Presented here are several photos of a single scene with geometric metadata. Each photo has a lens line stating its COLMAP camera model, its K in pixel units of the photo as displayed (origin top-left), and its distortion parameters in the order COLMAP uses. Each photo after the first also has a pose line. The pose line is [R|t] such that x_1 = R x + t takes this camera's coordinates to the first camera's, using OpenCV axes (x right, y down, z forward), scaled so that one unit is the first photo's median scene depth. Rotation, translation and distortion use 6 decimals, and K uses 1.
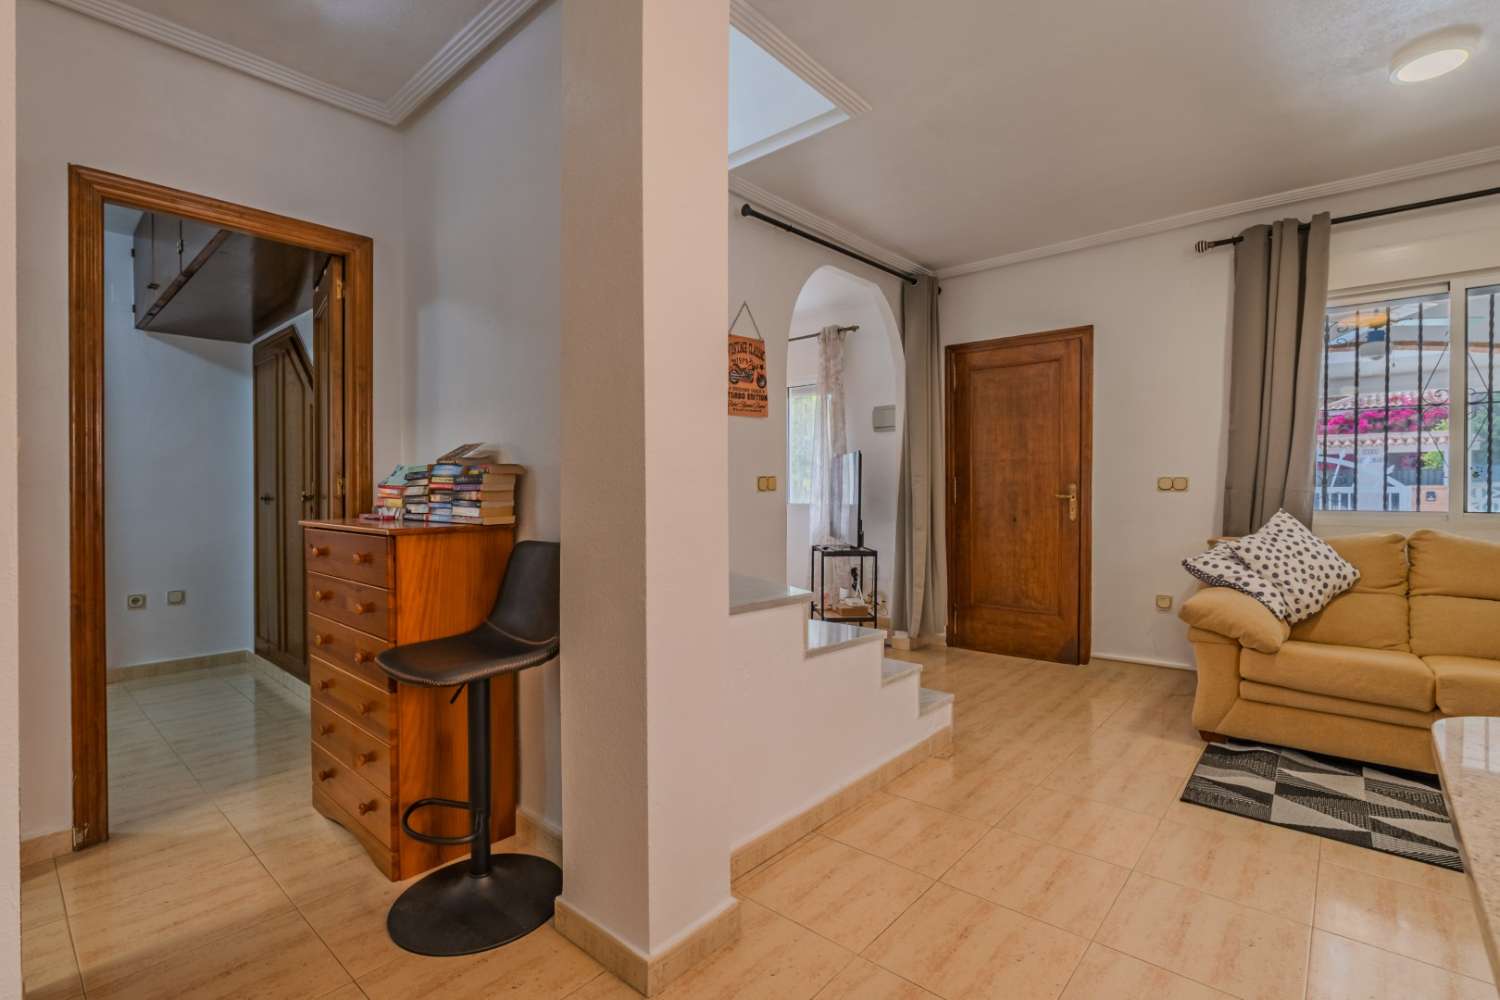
lens RADIAL K [[700.8, 0, 751.4], [0, 700.8, 494.0], [0, 0, 1]] dist [-0.013508, 0.001036]
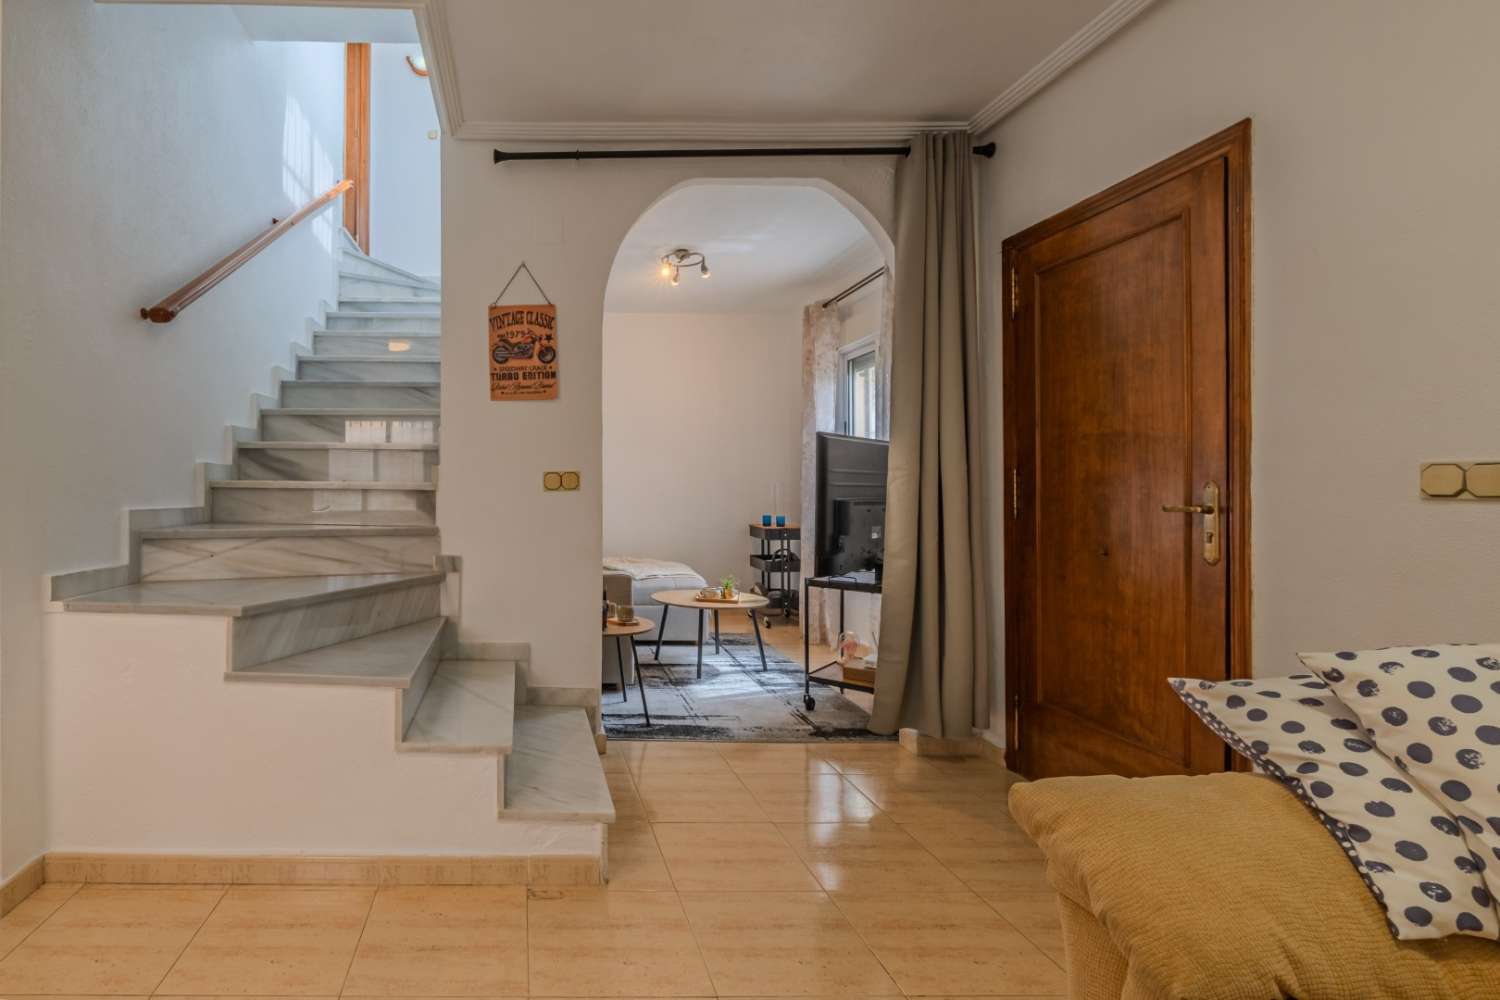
lens RADIAL K [[742.4, 0, 637.3], [0, 742.4, 482.7], [0, 0, 1]] dist [-0.008596, 0.000547]
pose [[0.658298, 0.001818, -0.752755, 0.904999], [-0.012351, 0.999889, -0.008386, -0.007871], [0.752656, 0.014818, 0.658247, 0.634612]]
